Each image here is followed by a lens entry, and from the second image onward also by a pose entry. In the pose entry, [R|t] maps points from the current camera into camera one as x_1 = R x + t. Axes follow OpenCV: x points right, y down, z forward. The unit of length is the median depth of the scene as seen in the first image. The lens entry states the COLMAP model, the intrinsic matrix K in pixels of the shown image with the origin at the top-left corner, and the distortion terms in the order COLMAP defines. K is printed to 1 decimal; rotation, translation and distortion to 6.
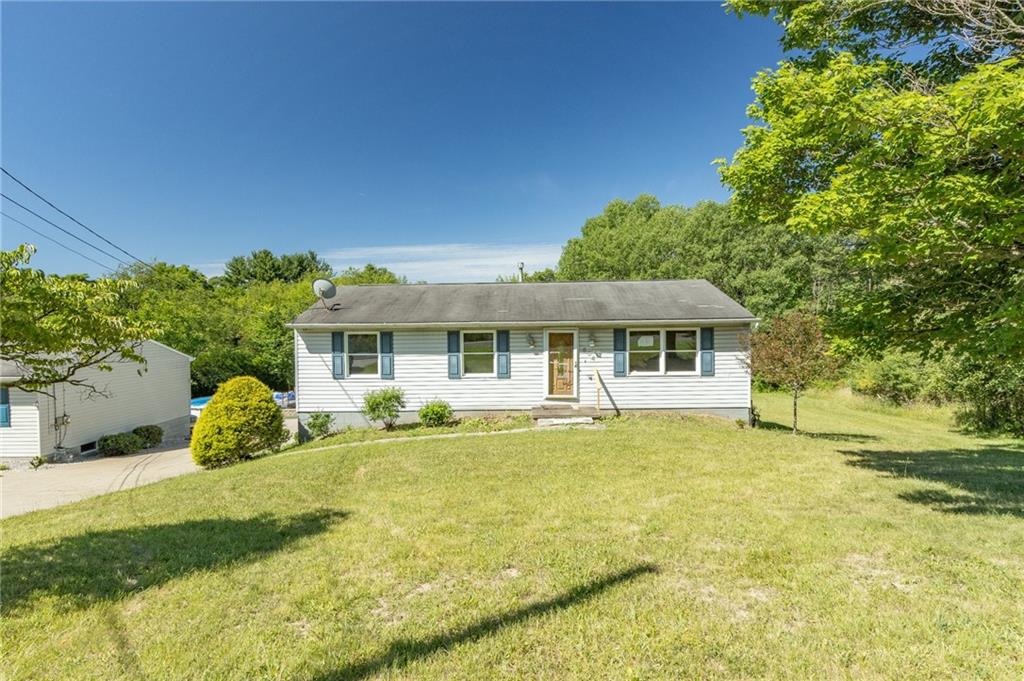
lens RADIAL K [[558.6, 0, 512.0], [0, 558.6, 340.5], [0, 0, 1]] dist [0.002718, 0.000739]
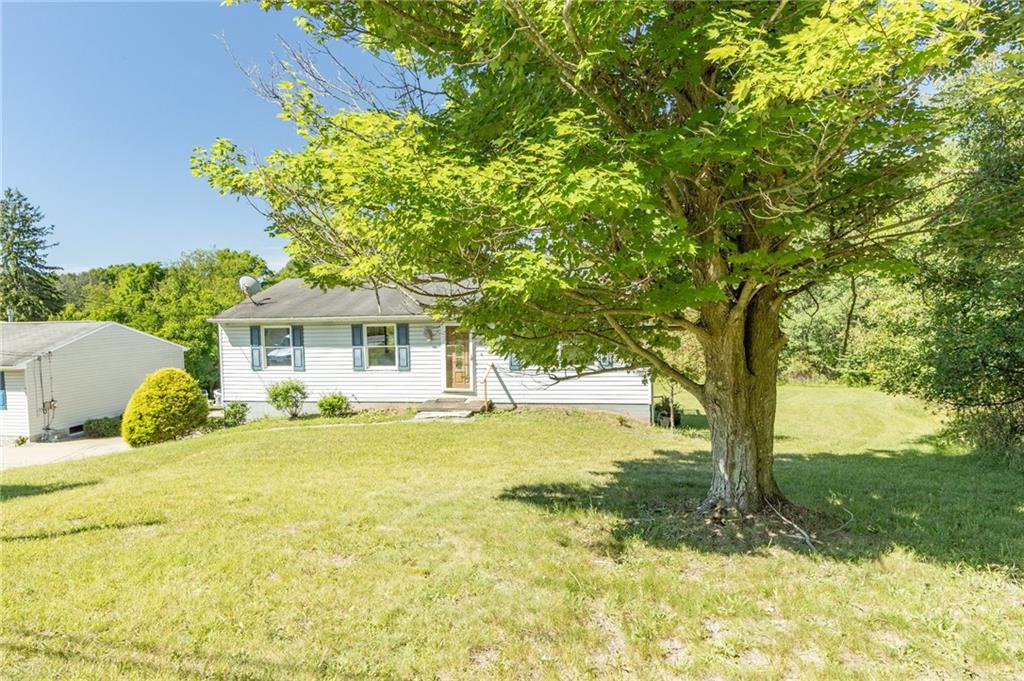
lens RADIAL K [[628.5, 0, 512.0], [0, 628.5, 340.5], [0, 0, 1]] dist [-0.000839, -0.000451]
pose [[0.984711, -0.000517, -0.174195, 0.376674], [0.005223, 0.999634, 0.026557, -0.017237], [0.174117, -0.027061, 0.984353, -0.087804]]
